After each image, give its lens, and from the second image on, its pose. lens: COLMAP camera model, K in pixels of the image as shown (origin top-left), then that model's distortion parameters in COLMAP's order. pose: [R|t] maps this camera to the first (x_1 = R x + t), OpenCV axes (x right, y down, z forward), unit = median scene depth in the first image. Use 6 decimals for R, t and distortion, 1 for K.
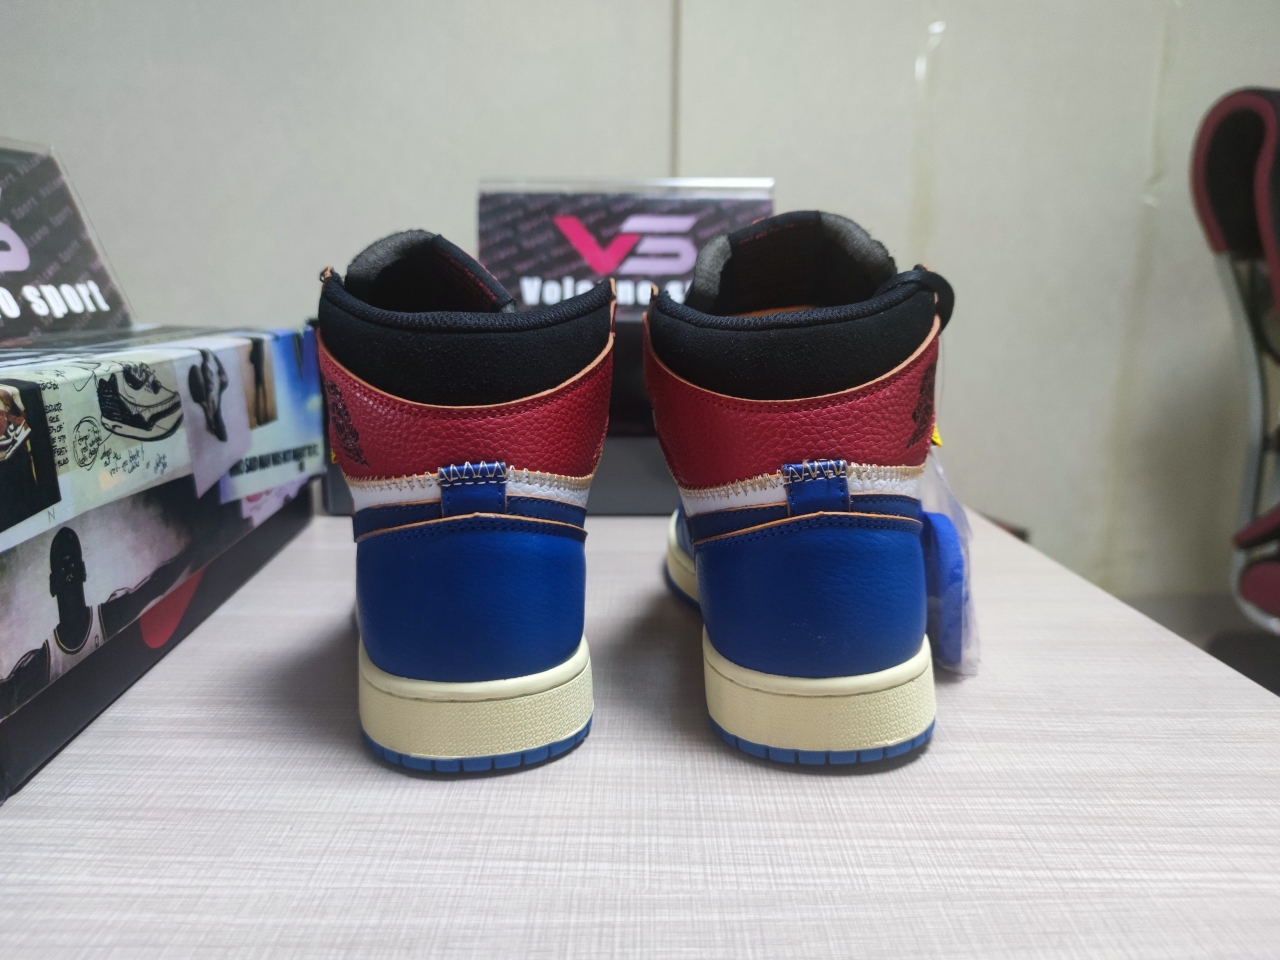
lens RADIAL K [[1036.2, 0, 640.1], [0, 1036.2, 481.9], [0, 0, 1]] dist [0.002692, -0.032513]
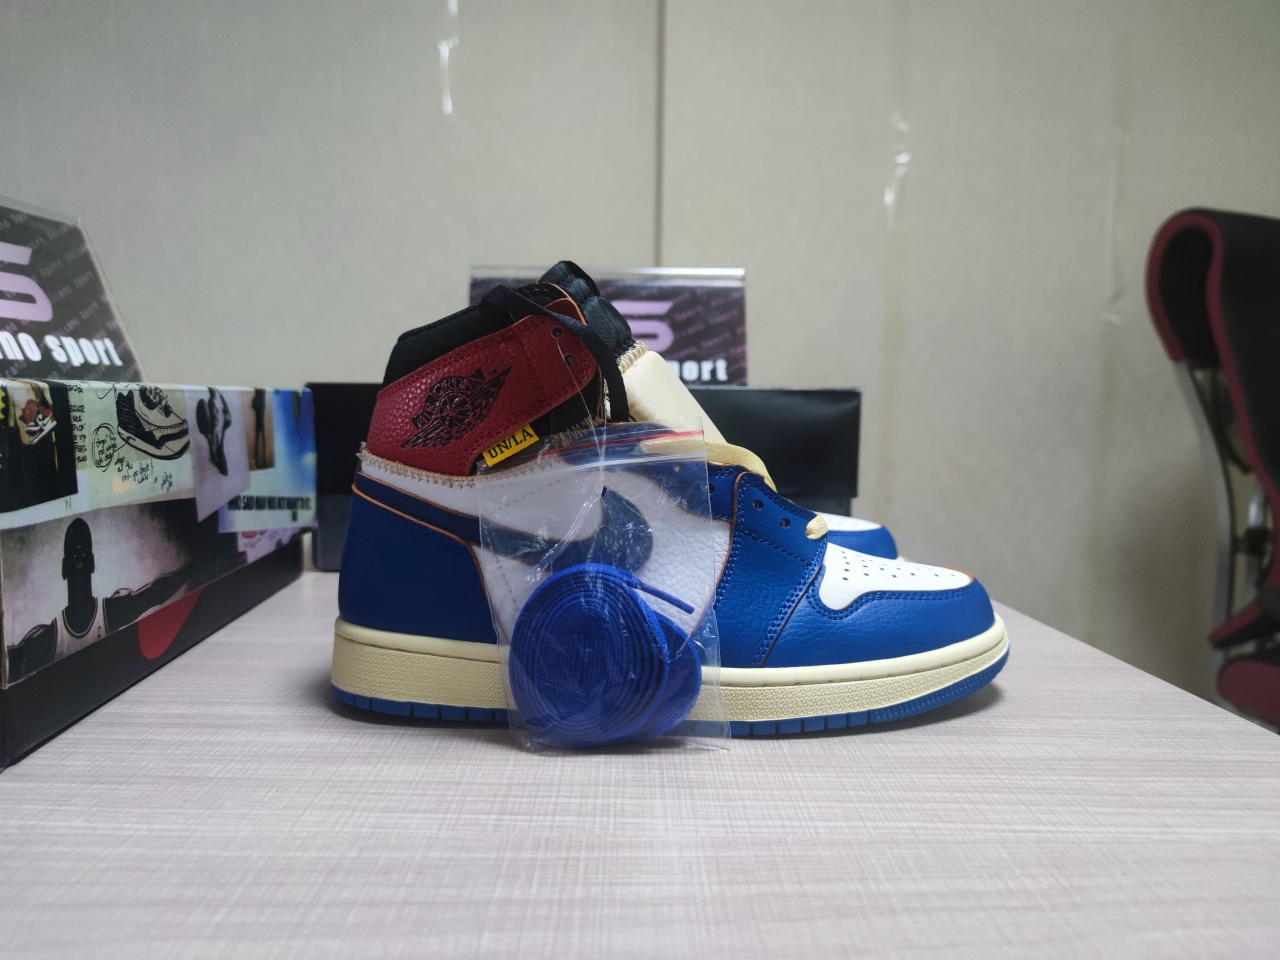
lens RADIAL K [[1036.2, 0, 638.1], [0, 1036.2, 470.1], [0, 0, 1]] dist [0.002692, -0.032513]
pose [[0.999941, 0.004406, 0.009925, 0.018970], [-0.003031, 0.990898, -0.134581, 0.141567], [-0.010428, 0.134543, 0.990853, -0.089747]]
